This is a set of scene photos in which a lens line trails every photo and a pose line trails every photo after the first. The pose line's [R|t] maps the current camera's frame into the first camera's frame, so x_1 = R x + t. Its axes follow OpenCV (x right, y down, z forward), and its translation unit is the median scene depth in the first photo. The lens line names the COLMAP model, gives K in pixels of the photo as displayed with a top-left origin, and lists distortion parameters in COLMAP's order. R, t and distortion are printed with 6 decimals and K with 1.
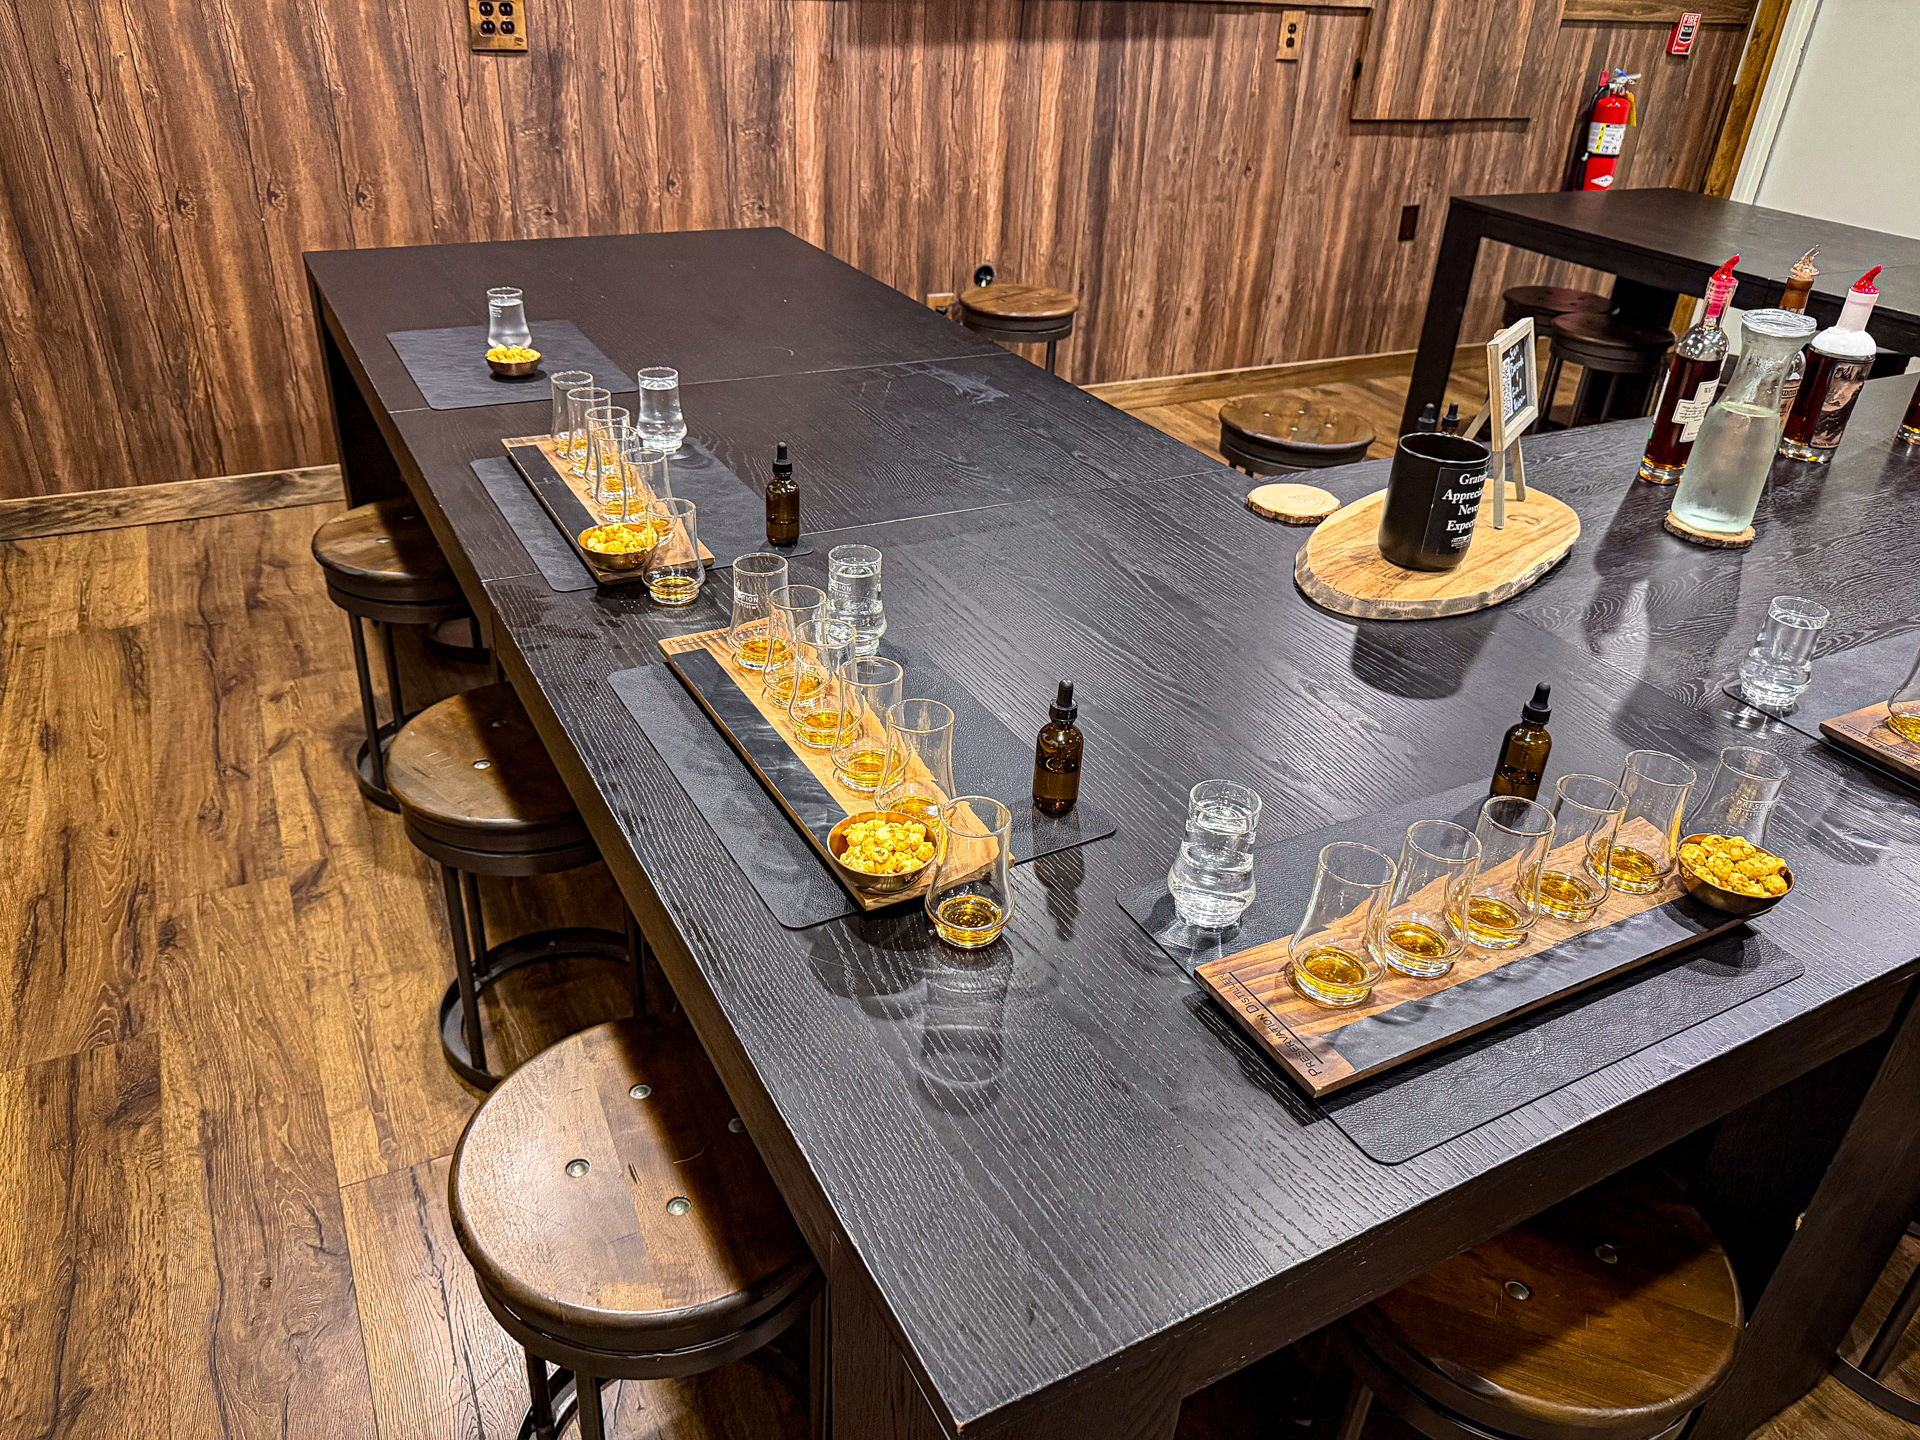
lens RADIAL K [[1365.9, 0, 1044.7], [0, 1365.9, 713.5], [0, 0, 1]] dist [-0.007510, 0.018727]
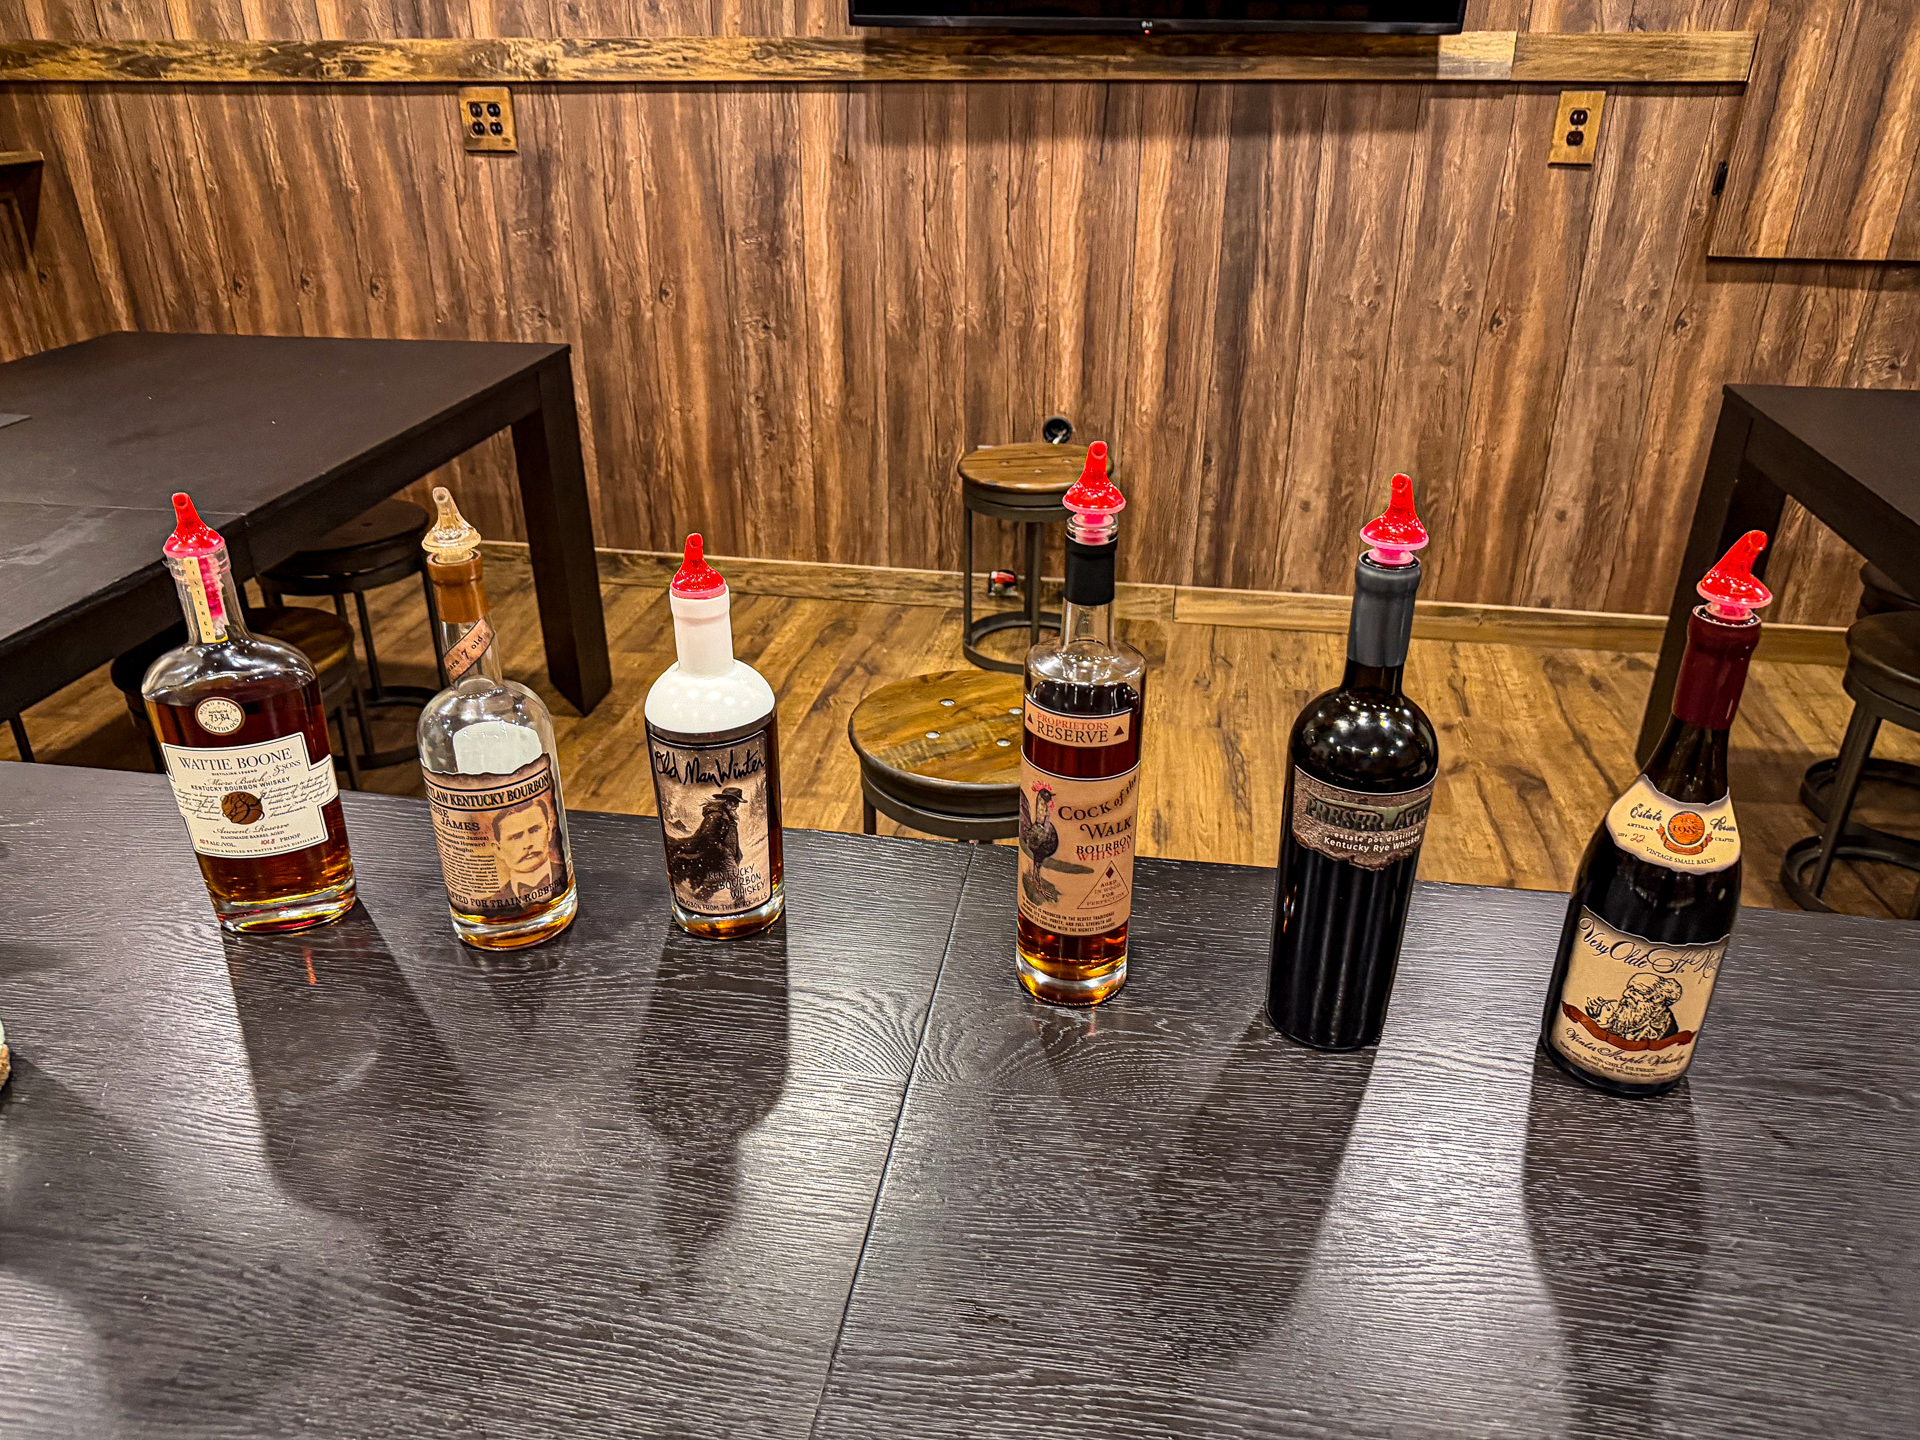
lens RADIAL K [[1365.9, 0, 955.9], [0, 1365.9, 725.7], [0, 0, 1]] dist [-0.007510, 0.018727]
pose [[0.777534, 0.232504, -0.584280, 0.437484], [-0.278114, 0.960472, 0.012101, -0.160514], [0.563998, 0.153087, 0.811462, 0.377912]]
